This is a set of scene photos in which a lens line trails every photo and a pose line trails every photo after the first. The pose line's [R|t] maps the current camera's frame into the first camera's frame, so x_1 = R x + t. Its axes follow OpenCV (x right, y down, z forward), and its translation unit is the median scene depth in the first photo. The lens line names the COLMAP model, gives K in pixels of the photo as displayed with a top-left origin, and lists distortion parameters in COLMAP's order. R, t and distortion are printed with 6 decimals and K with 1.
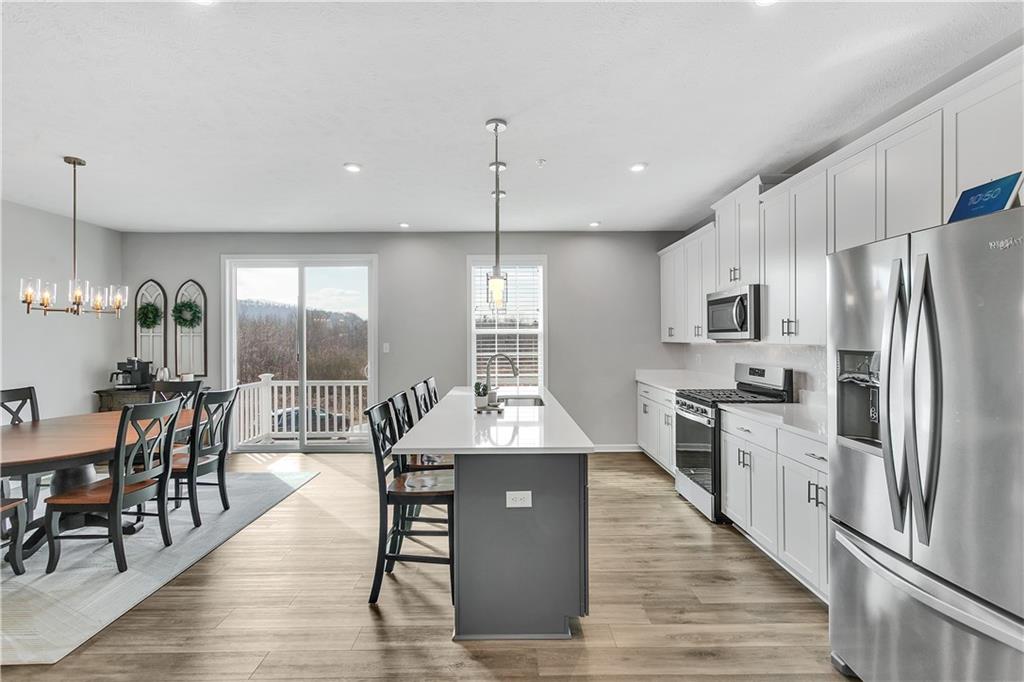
lens RADIAL K [[481.2, 0, 511.7], [0, 481.2, 334.9], [0, 0, 1]] dist [0.002485, 0.001063]
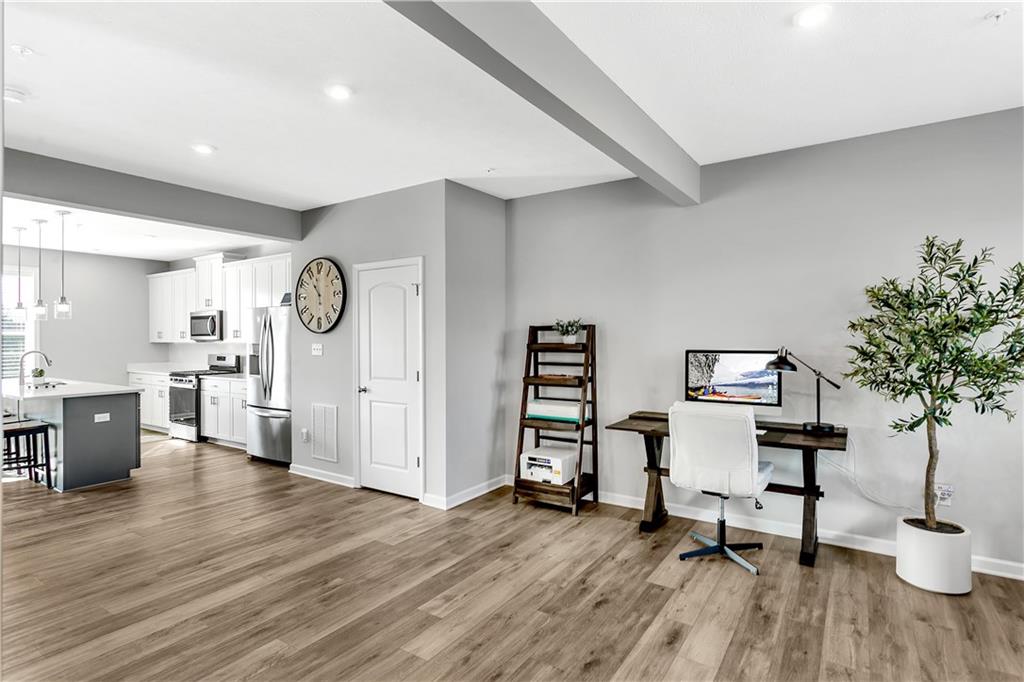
lens RADIAL K [[522.2, 0, 494.8], [0, 522.2, 339.9], [0, 0, 1]] dist [-0.000724, 0.000027]
pose [[0.584692, -0.000590, 0.811255, -0.471745], [-0.004884, 0.999979, 0.004247, -0.004006], [-0.811241, -0.006446, 0.584677, -0.962009]]
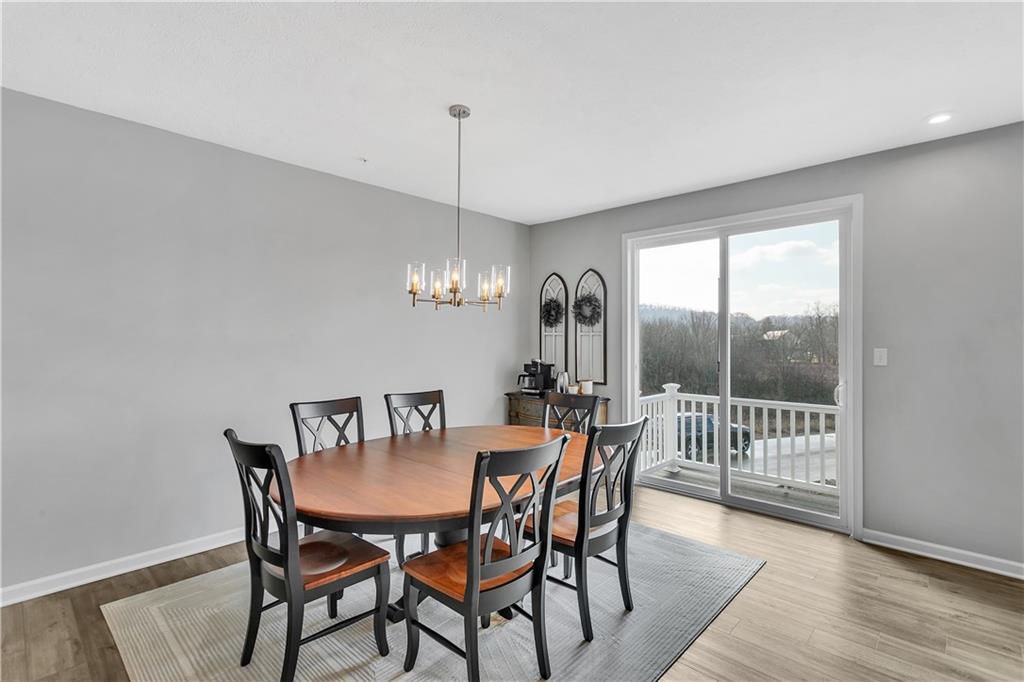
lens RADIAL K [[481.2, 0, 511.7], [0, 481.2, 334.9], [0, 0, 1]] dist [0.002485, 0.001063]
pose [[0.719255, 0.001534, -0.694744, -0.268138], [-0.003033, 0.999995, -0.000931, 0.003116], [0.694739, 0.002777, 0.719256, 0.444732]]
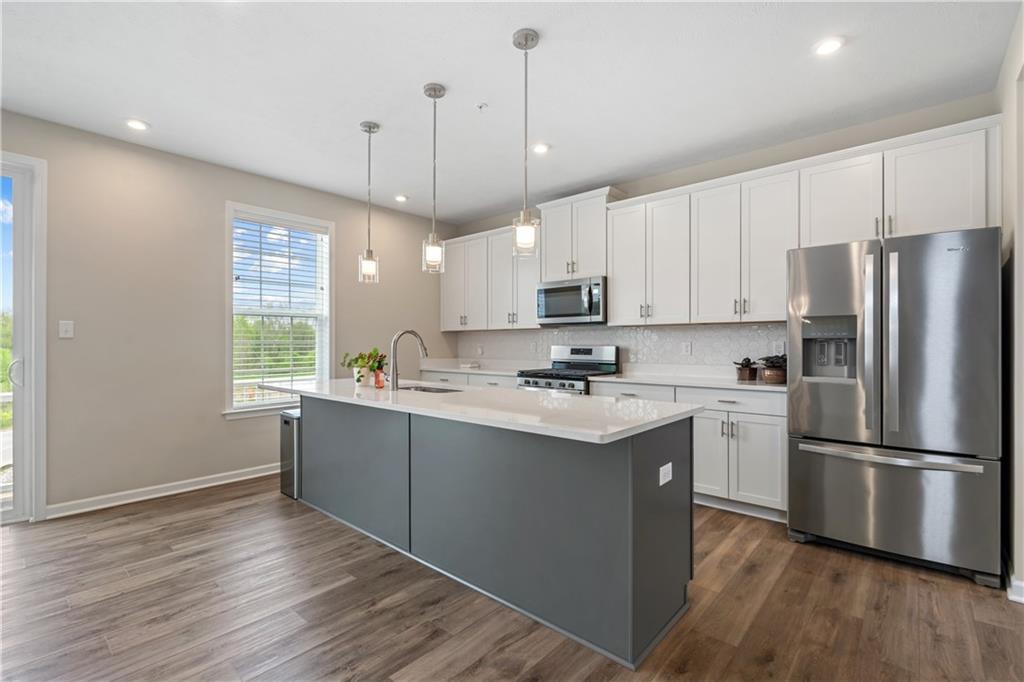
lens RADIAL K [[458.6, 0, 512.0], [0, 458.6, 341.0], [0, 0, 1]] dist [-0.002135, -0.000221]
pose [[0.670757, 0.006999, 0.741645, -0.464712], [-0.006117, 0.999974, -0.003905, 0.058969], [-0.741652, -0.001918, 0.670782, 0.373652]]
